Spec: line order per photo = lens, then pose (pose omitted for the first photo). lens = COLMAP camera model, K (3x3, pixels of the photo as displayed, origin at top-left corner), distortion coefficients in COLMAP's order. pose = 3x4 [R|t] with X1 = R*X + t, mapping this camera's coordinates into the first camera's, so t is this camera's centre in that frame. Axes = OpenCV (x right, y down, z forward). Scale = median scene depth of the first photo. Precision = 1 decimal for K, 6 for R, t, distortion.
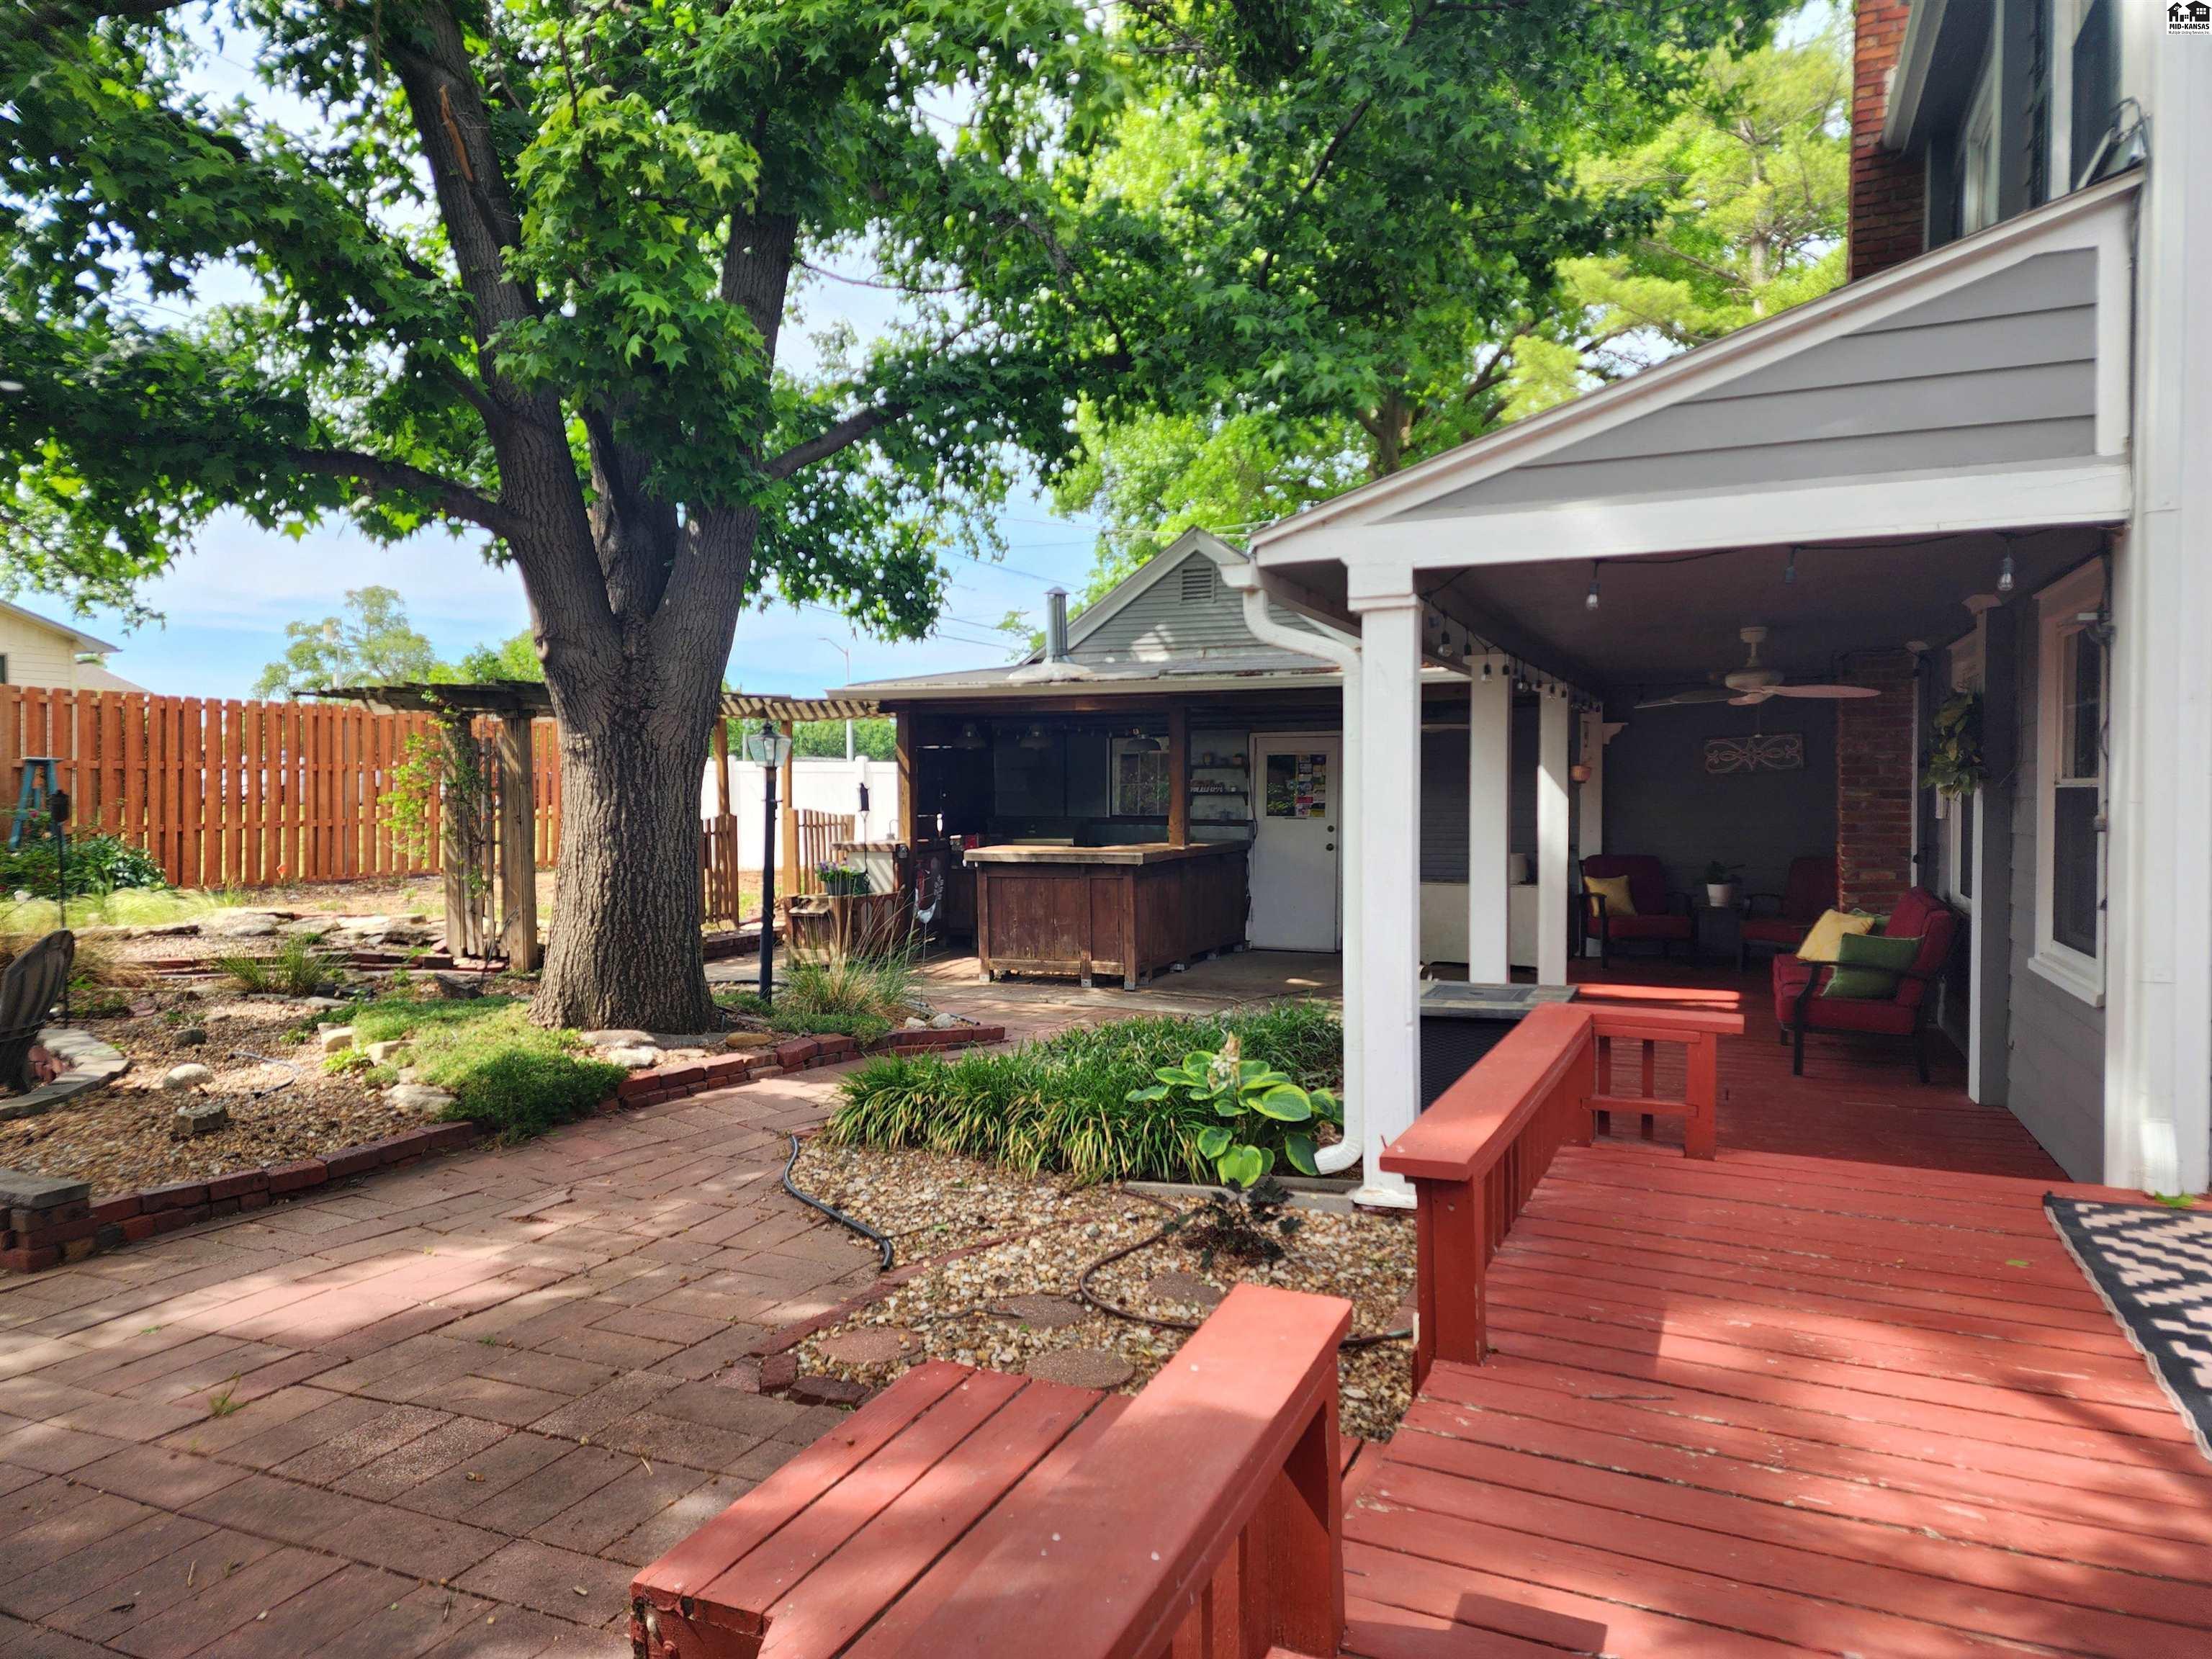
lens RADIAL K [[1455.3, 0, 1096.0], [0, 1455.3, 817.0], [0, 0, 1]] dist [0.046801, -0.006055]
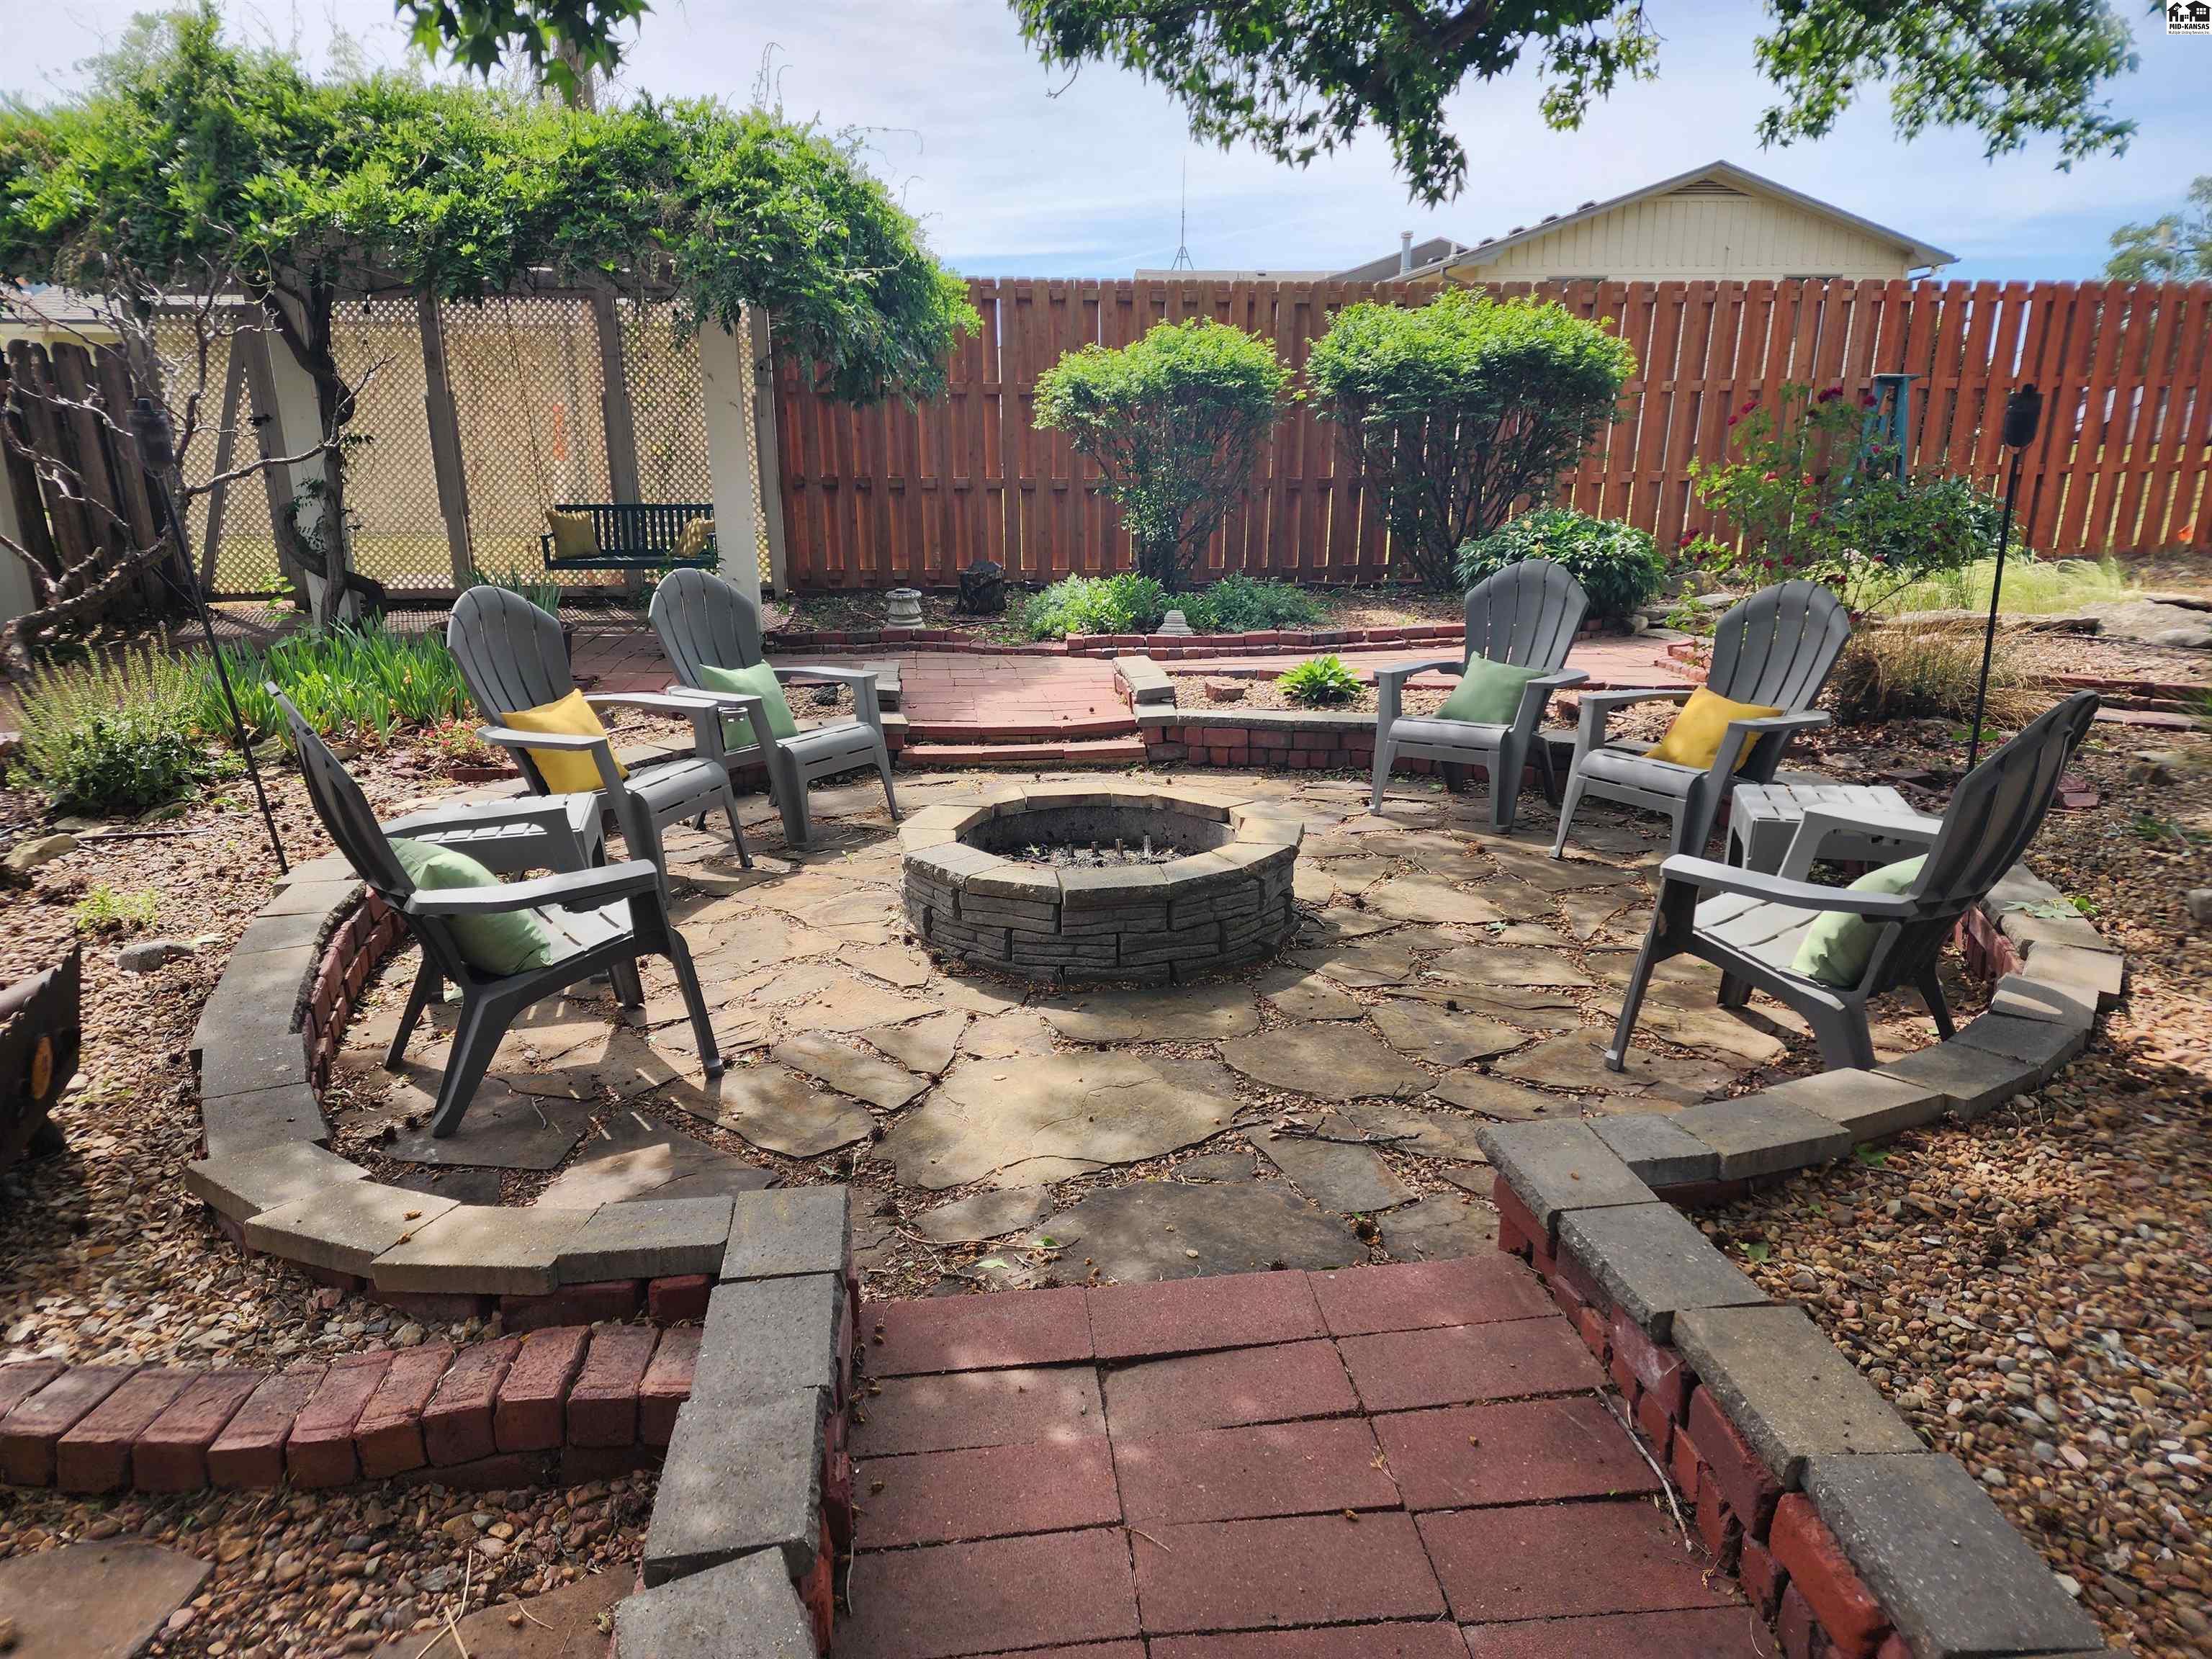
lens RADIAL K [[1455.3, 0, 1104.7], [0, 1455.3, 829.3], [0, 0, 1]] dist [0.046801, -0.006055]
pose [[0.490106, 0.230119, -0.840738, -0.201378], [-0.020515, 0.967301, 0.252802, 0.004163], [0.871421, -0.106652, 0.478801, 0.234527]]
